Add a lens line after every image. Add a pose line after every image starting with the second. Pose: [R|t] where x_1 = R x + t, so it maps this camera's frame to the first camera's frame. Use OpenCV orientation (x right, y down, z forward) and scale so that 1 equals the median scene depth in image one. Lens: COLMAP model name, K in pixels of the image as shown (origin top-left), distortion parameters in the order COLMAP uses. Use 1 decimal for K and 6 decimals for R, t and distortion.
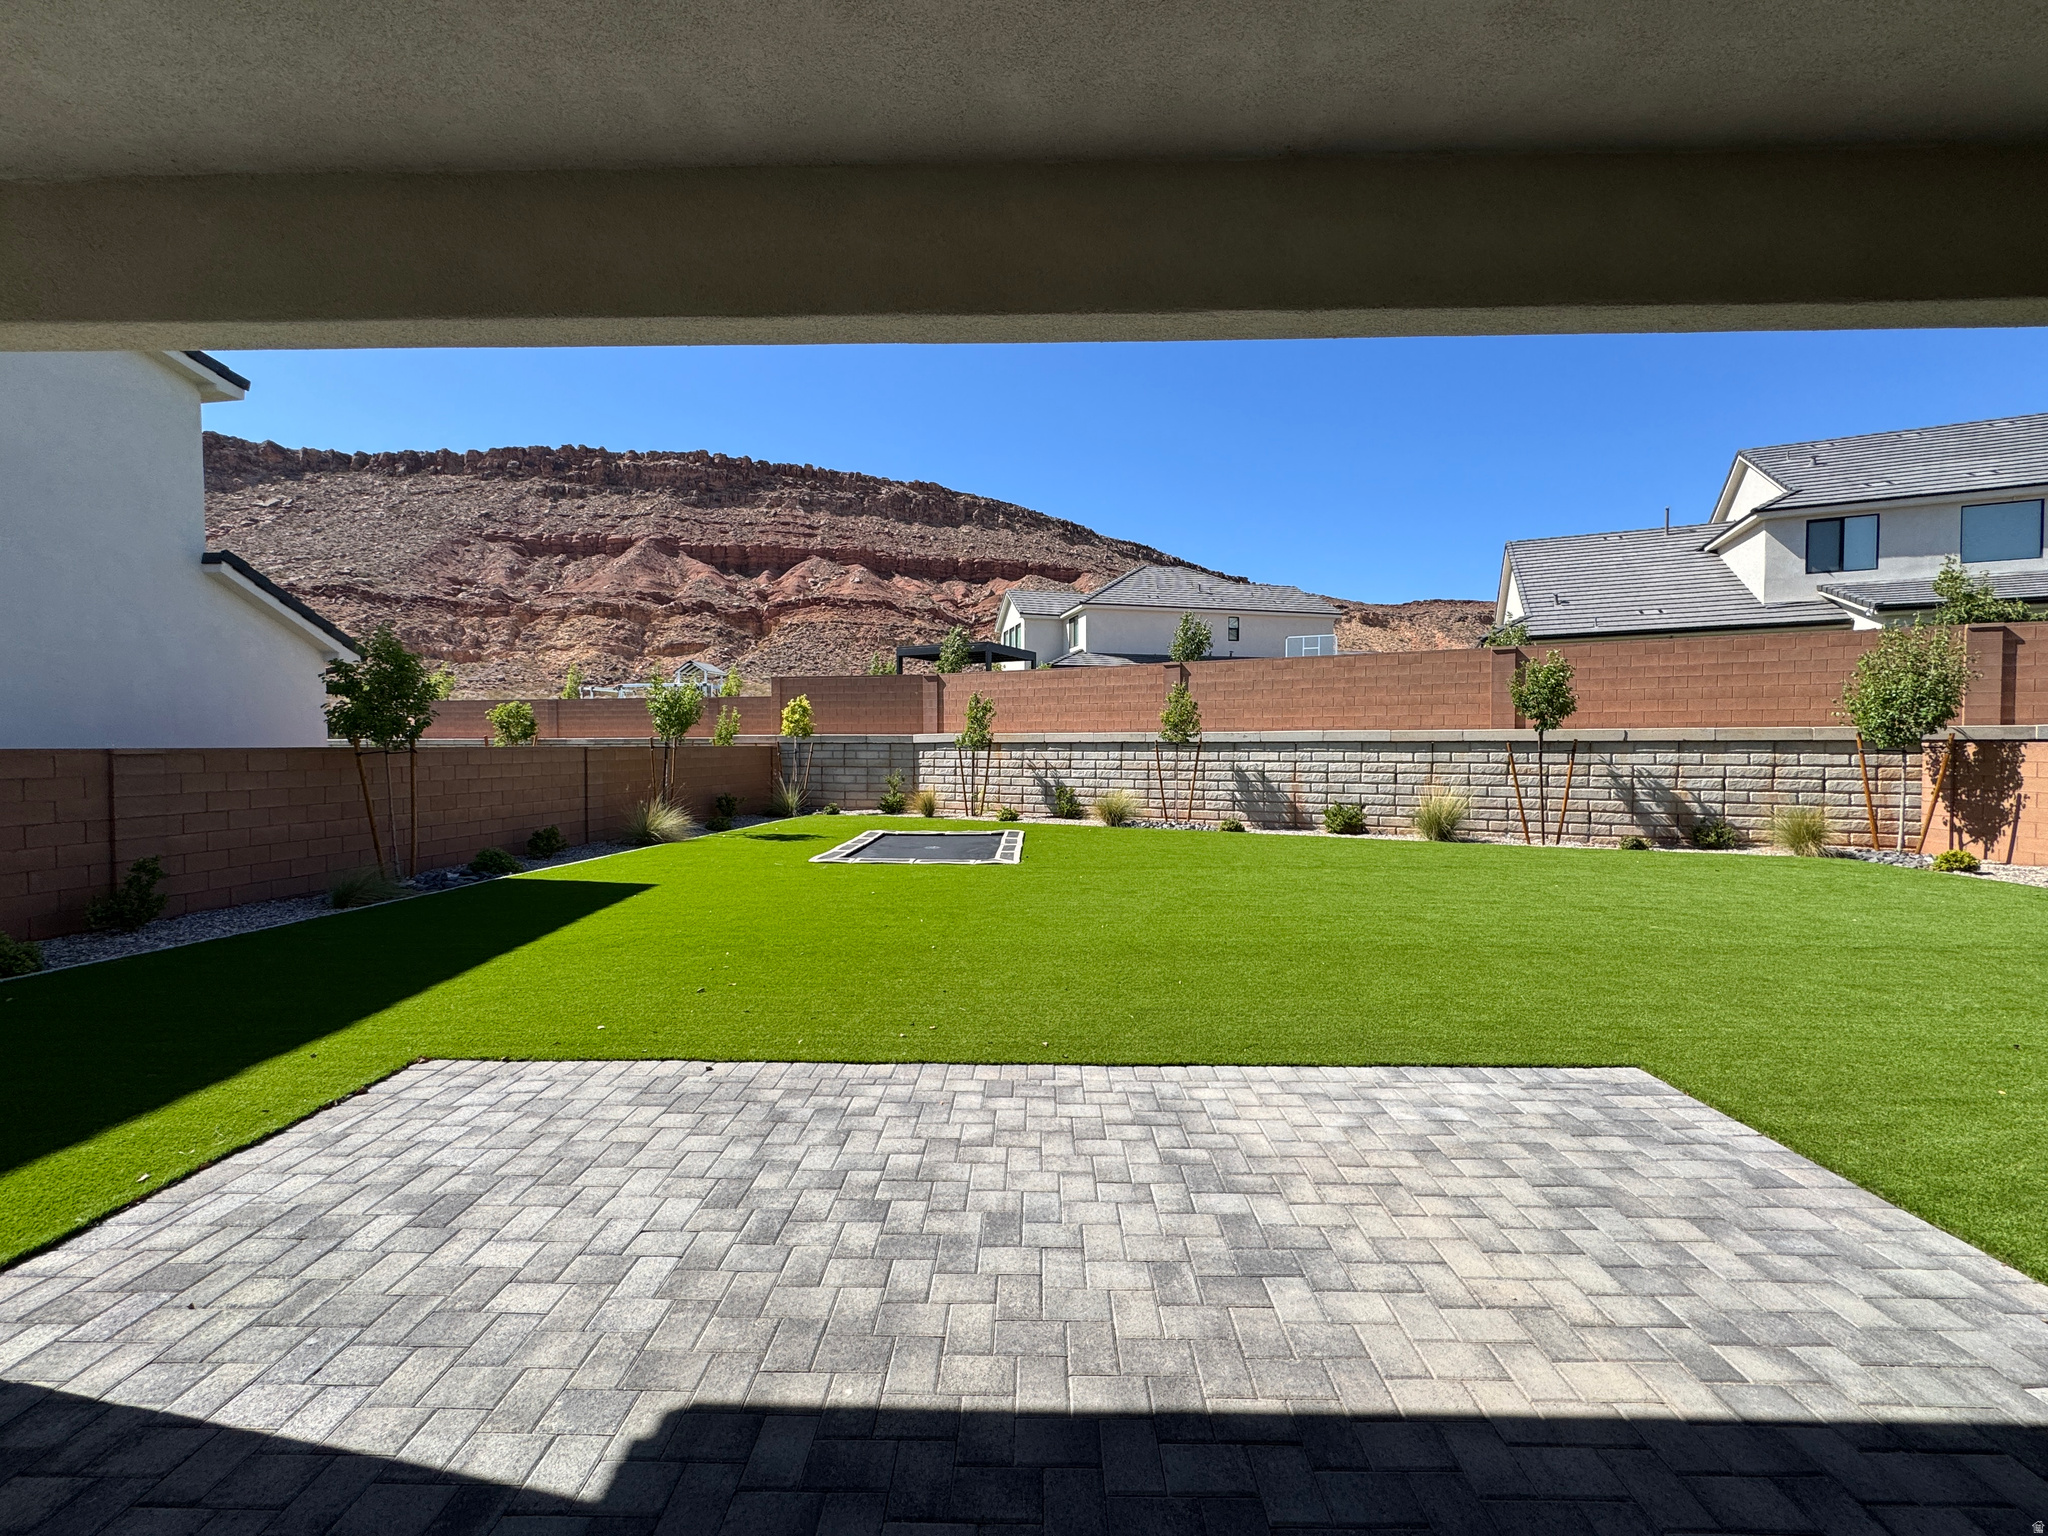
lens RADIAL K [[816.7, 0, 1018.0], [0, 816.7, 753.5], [0, 0, 1]] dist [-0.004008, 0.000733]
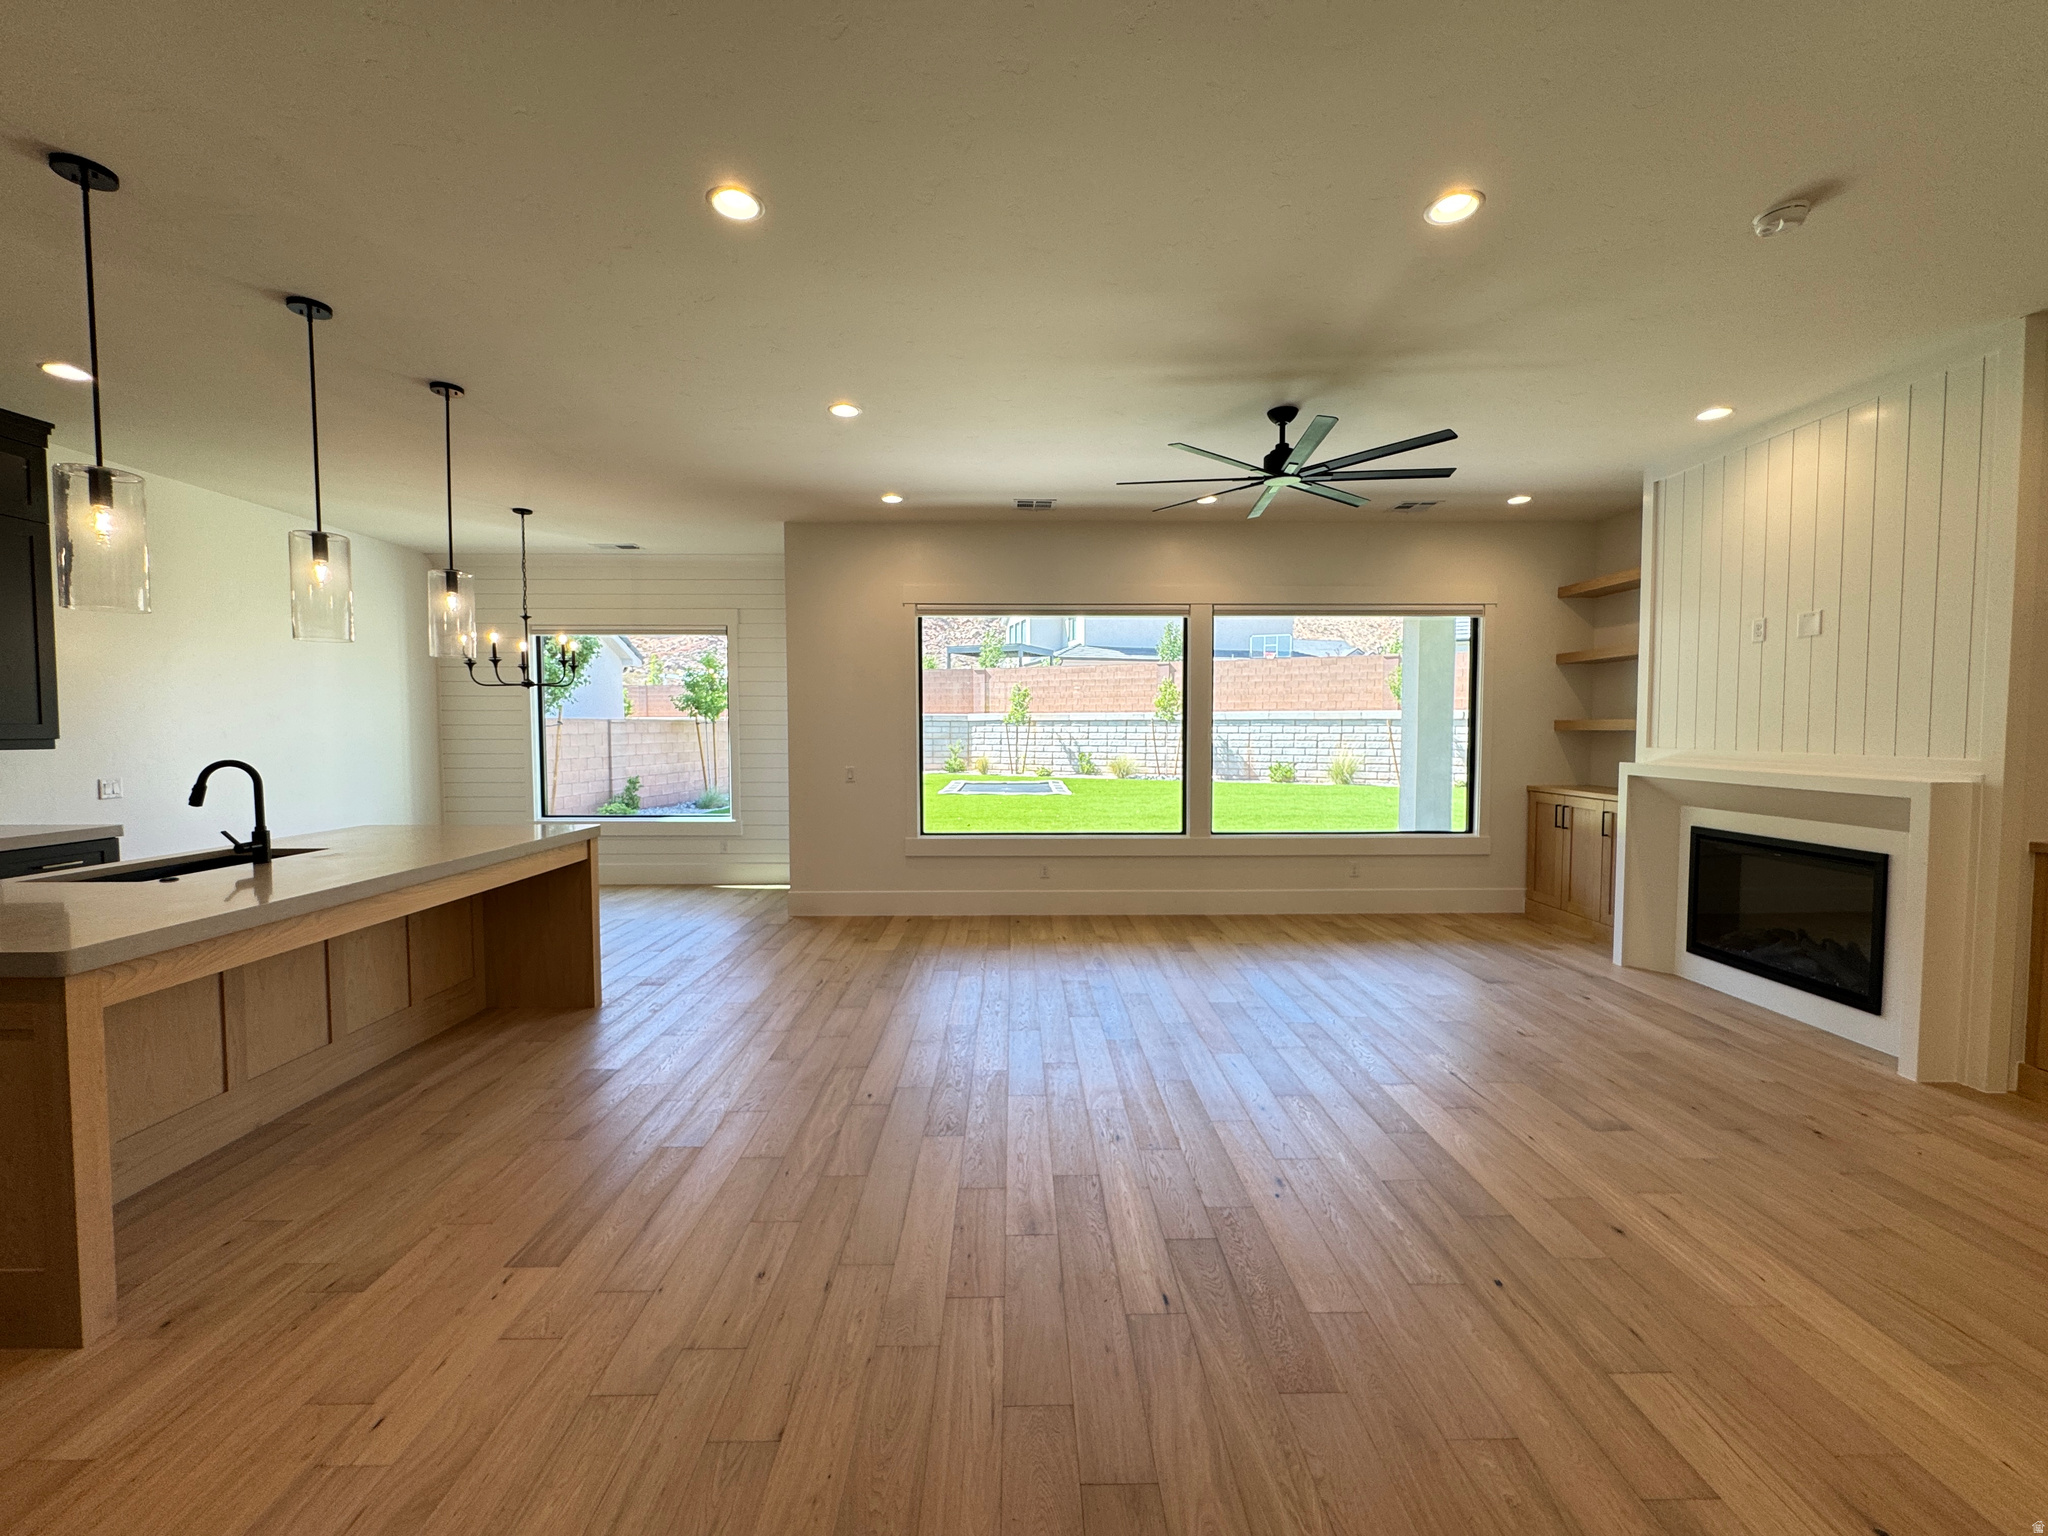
lens RADIAL K [[816.7, 0, 1025.0], [0, 816.7, 774.3], [0, 0, 1]] dist [-0.004008, 0.000733]
pose [[0.999386, -0.000061, 0.035050, -0.073907], [-0.001553, 0.998940, 0.046003, 0.011789], [-0.035015, -0.046029, 0.998326, -0.298703]]
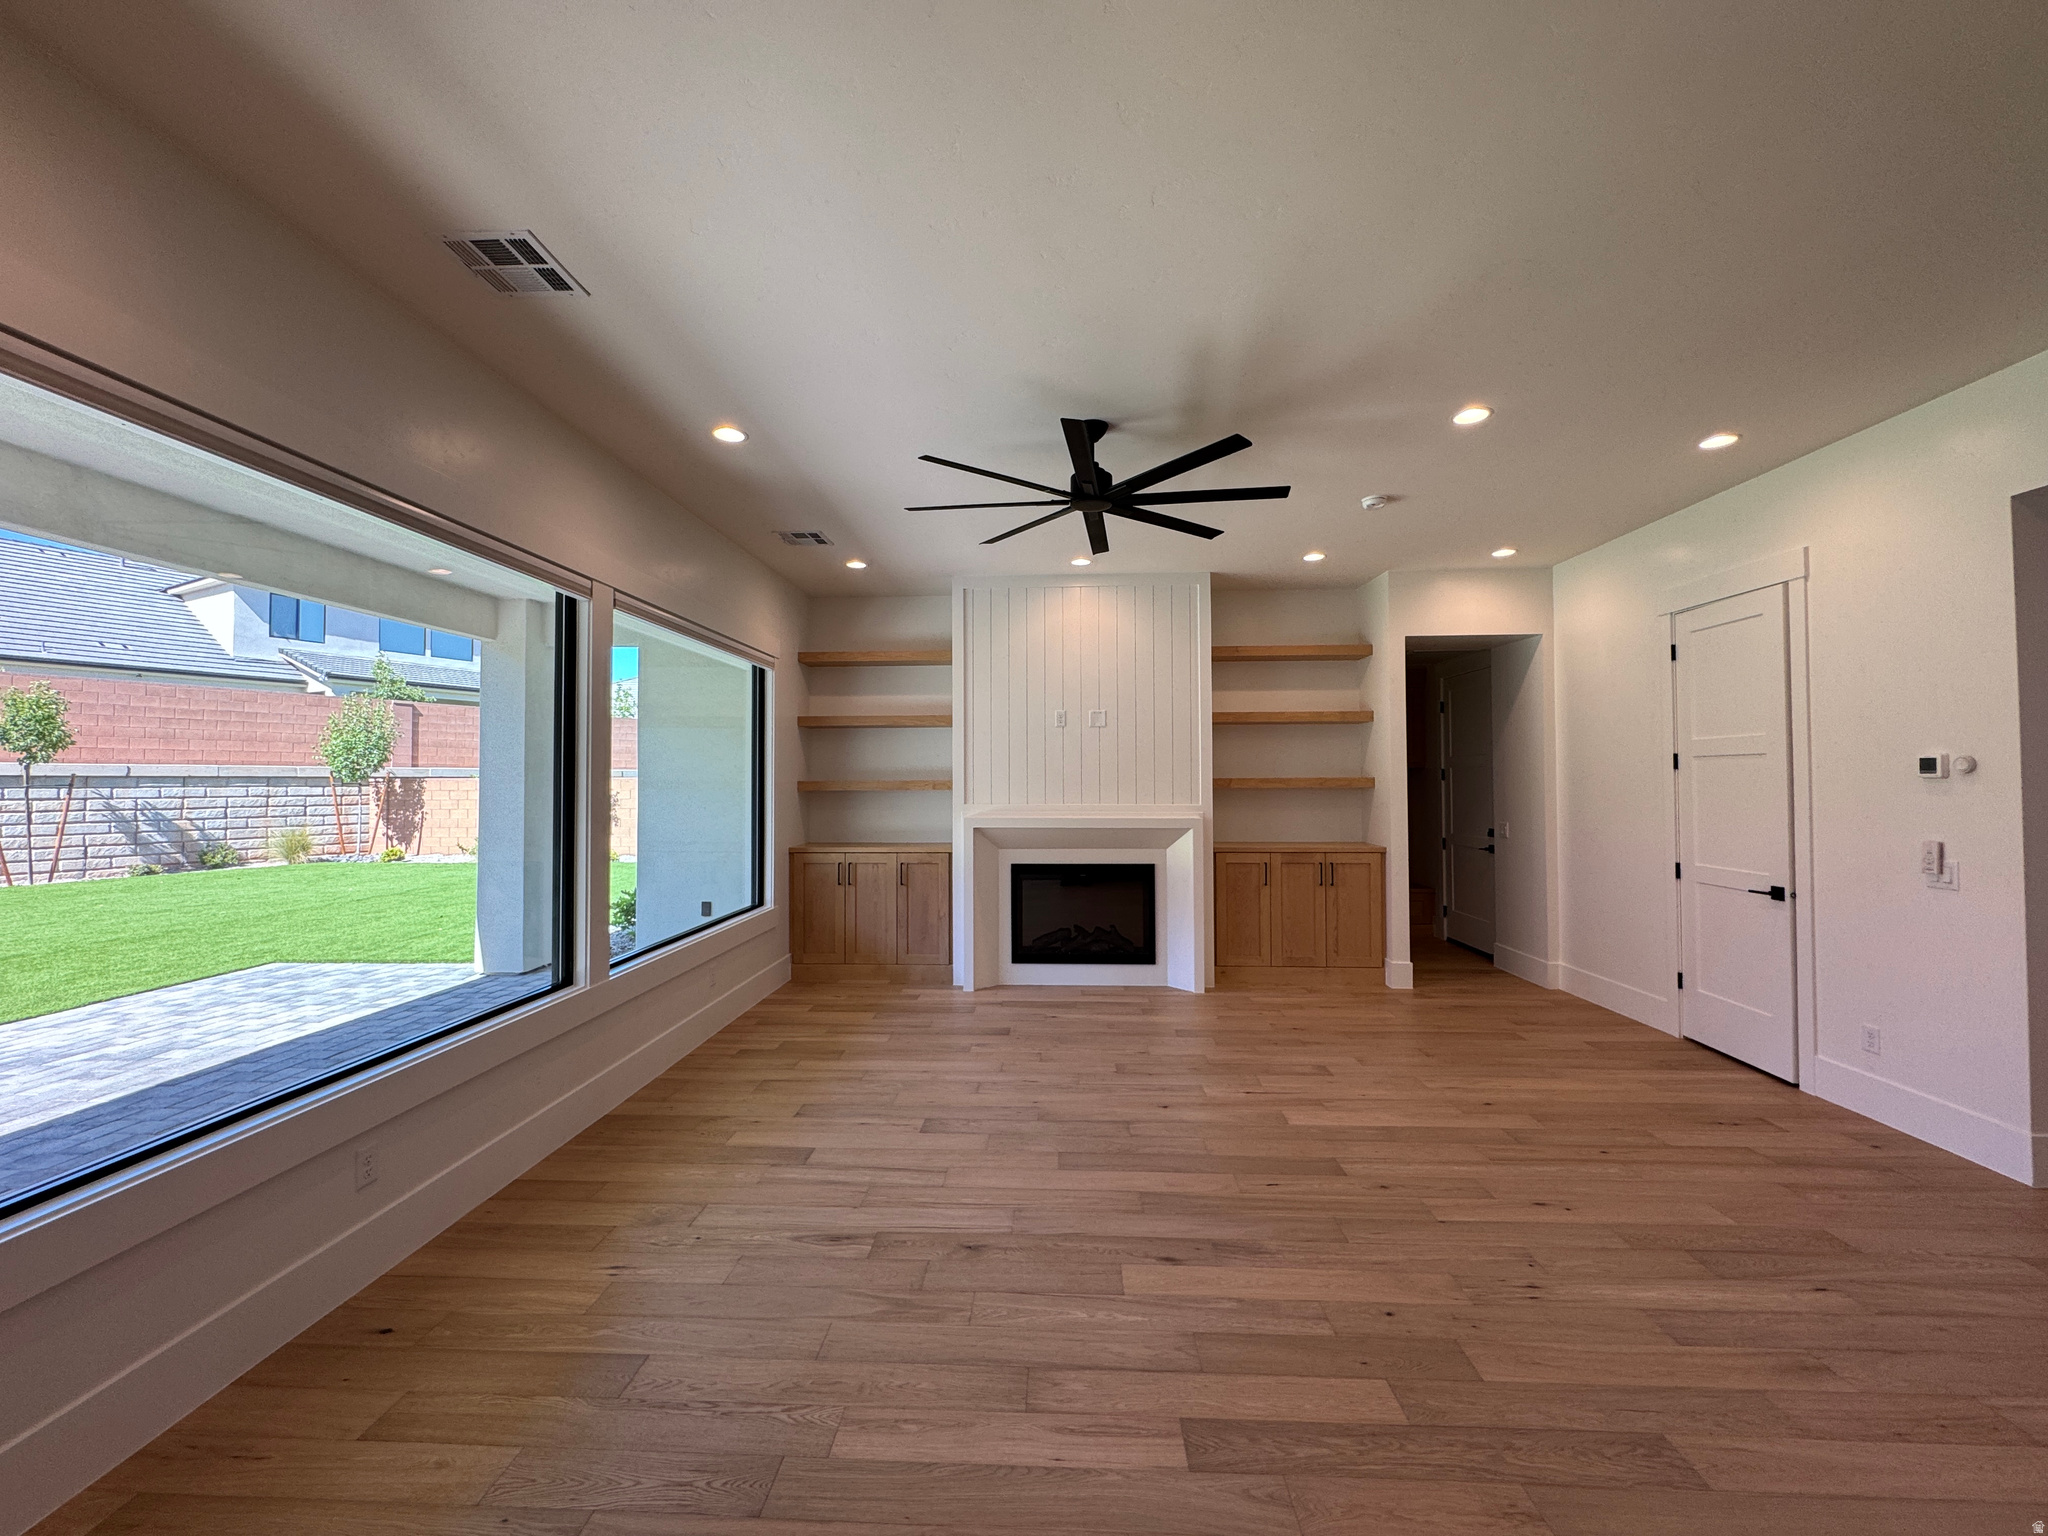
lens RADIAL K [[816.7, 0, 1023.5], [0, 816.7, 767.8], [0, 0, 1]] dist [-0.004008, 0.000733]
pose [[0.027809, 0.020371, 0.999406, -0.164725], [0.015693, 0.999660, -0.020813, 0.008364], [-0.999490, 0.016263, 0.027480, -0.109711]]
